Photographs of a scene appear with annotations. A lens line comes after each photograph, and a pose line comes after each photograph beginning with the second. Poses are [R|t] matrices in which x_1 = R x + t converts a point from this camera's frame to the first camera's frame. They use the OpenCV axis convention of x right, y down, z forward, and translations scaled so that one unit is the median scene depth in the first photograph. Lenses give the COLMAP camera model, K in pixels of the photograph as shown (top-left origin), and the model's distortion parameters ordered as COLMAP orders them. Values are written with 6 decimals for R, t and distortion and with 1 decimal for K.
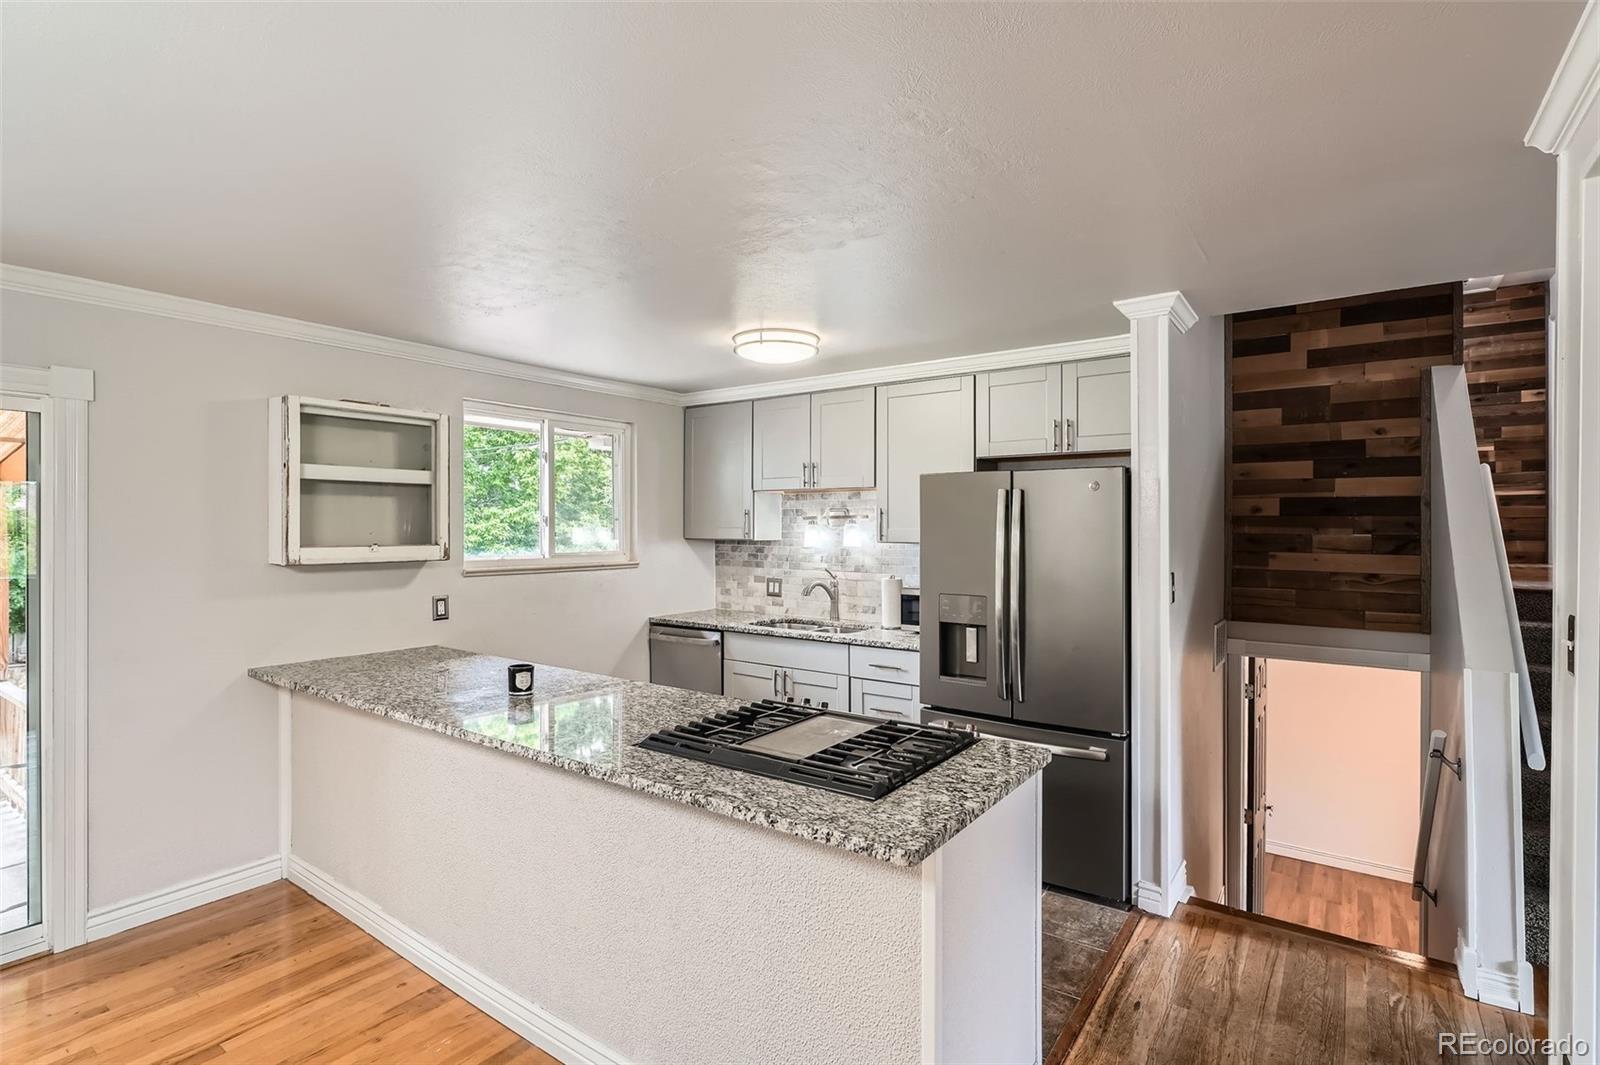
lens RADIAL K [[776.1, 0, 797.9], [0, 776.1, 525.2], [0, 0, 1]] dist [-0.000173, -0.000559]
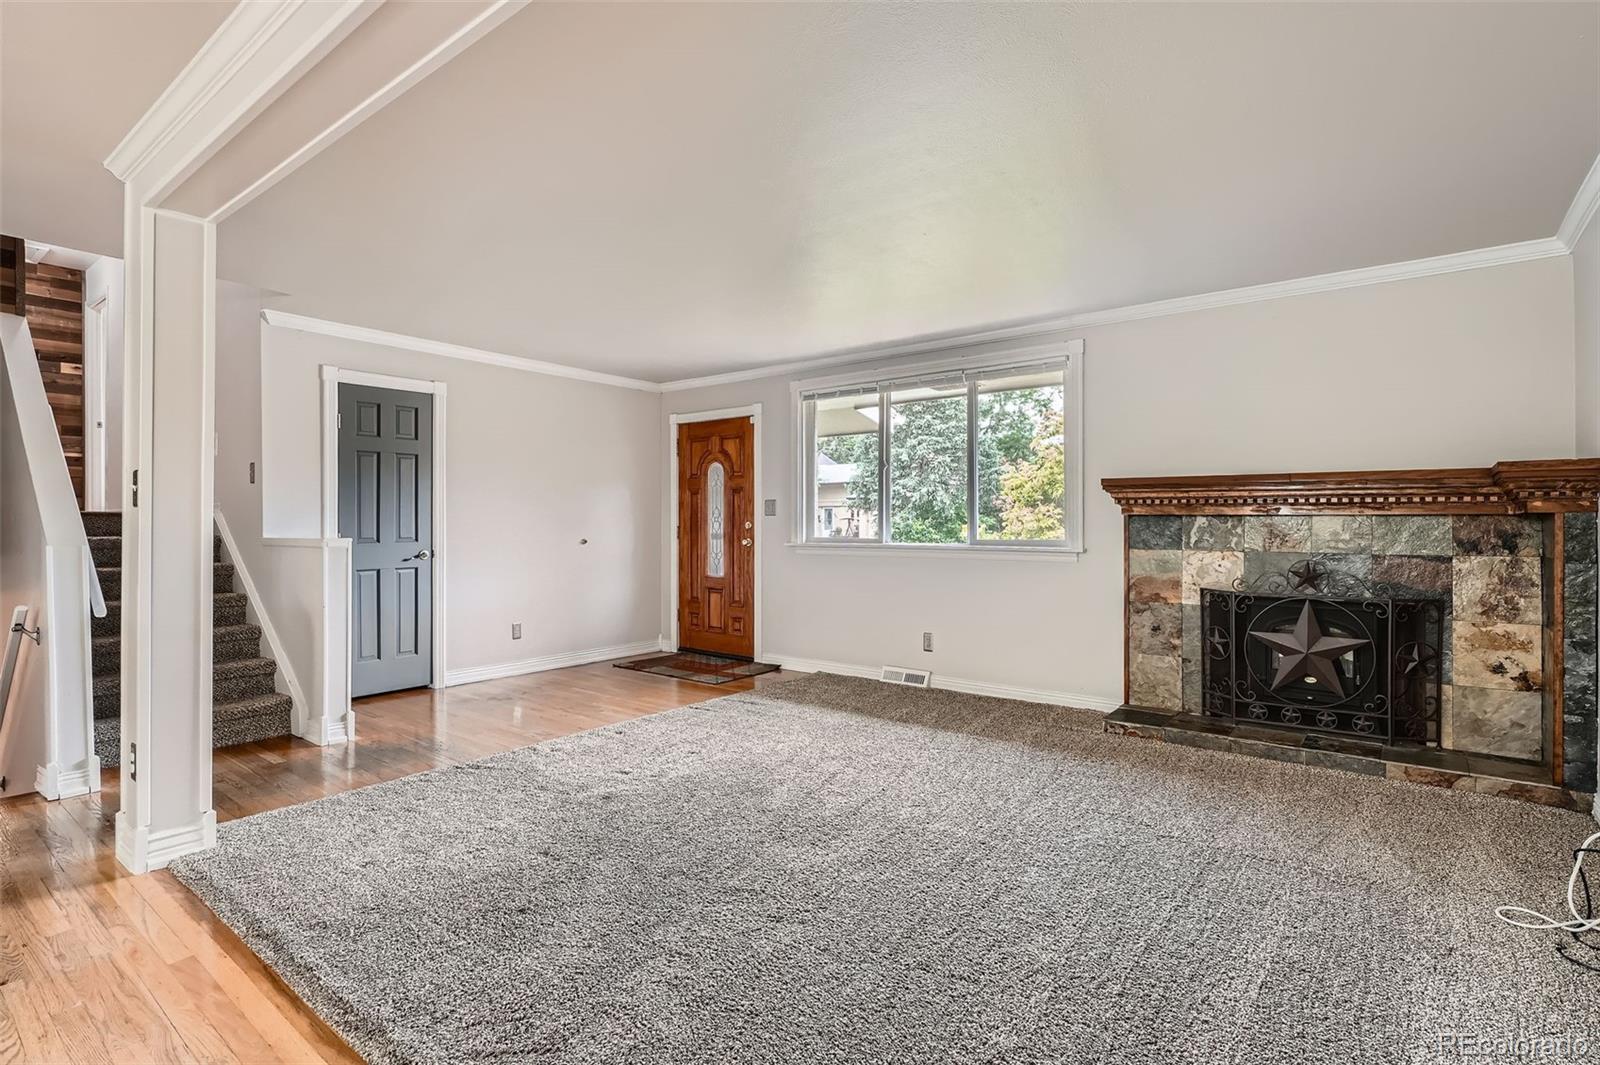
lens RADIAL K [[776.1, 0, 803.0], [0, 776.1, 528.9], [0, 0, 1]] dist [-0.000173, -0.000559]
pose [[0.042172, -0.007763, 0.999080, -0.137727], [-0.004004, 0.999960, 0.007938, 0.052989], [-0.999102, -0.004335, 0.042139, -0.113274]]
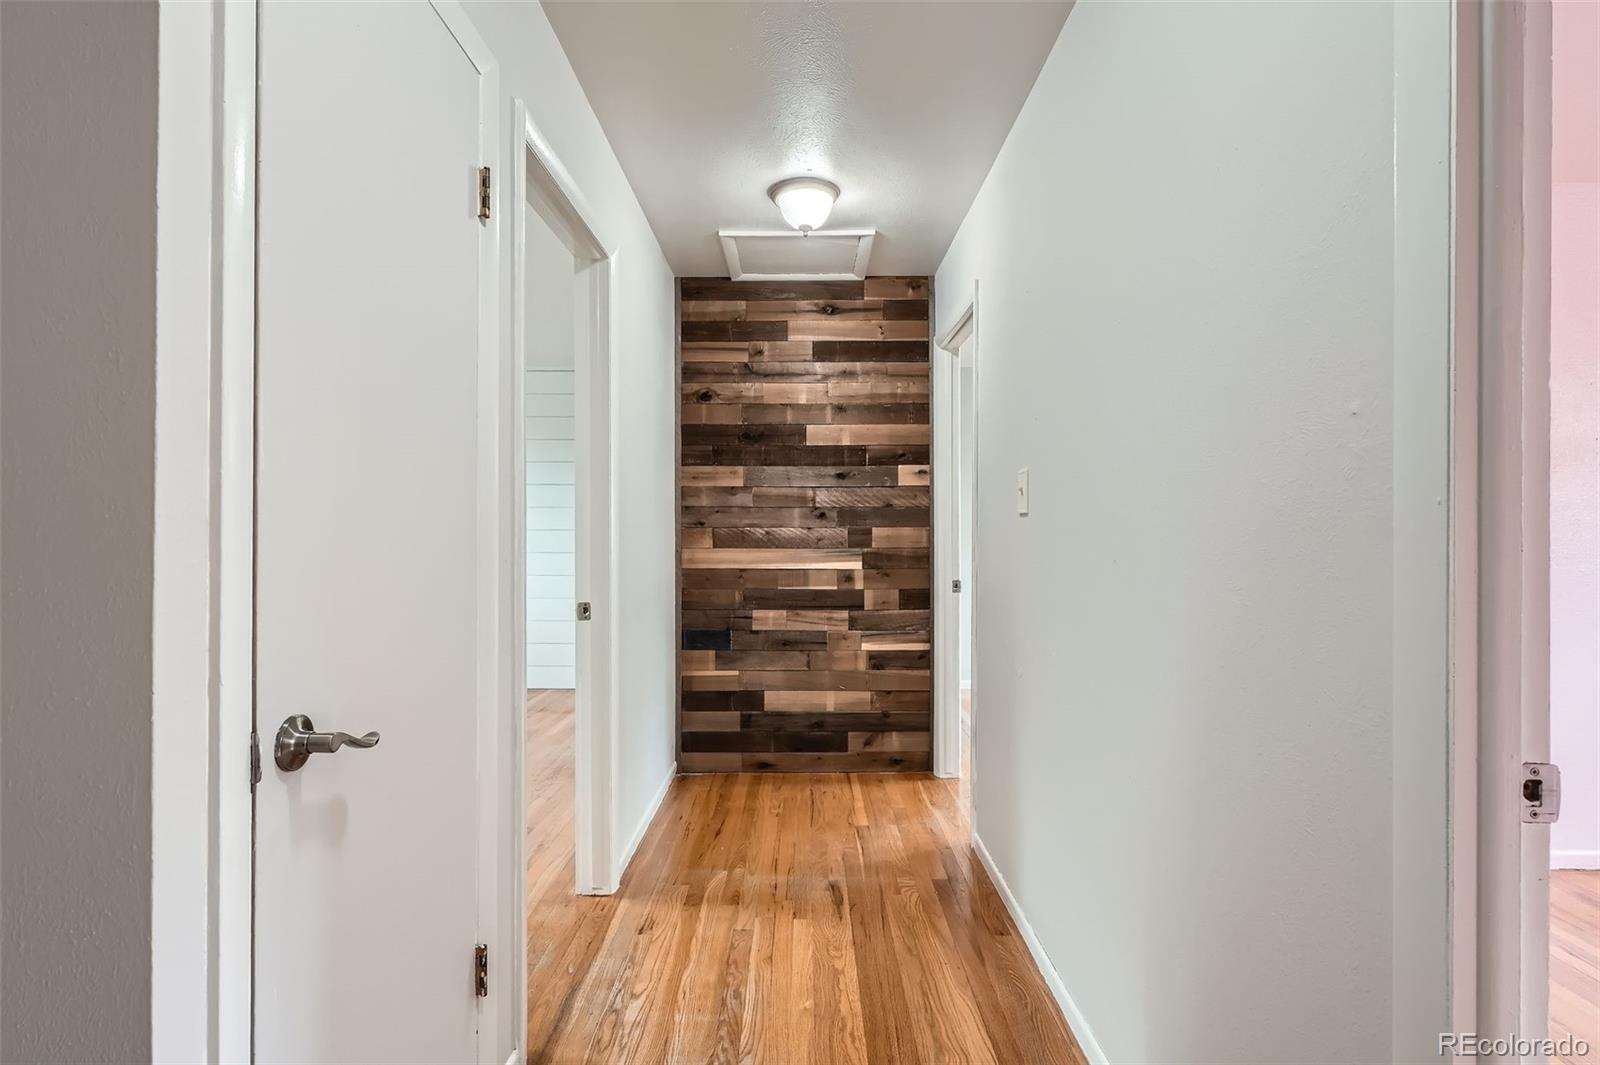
lens RADIAL K [[776.1, 0, 794.5], [0, 776.1, 535.5], [0, 0, 1]] dist [-0.000173, -0.000559]
pose [[0.770151, -0.003750, 0.637851, 0.519814], [0.001896, 0.999992, 0.003590, -0.125475], [-0.637859, -0.001555, 0.770152, 0.619180]]
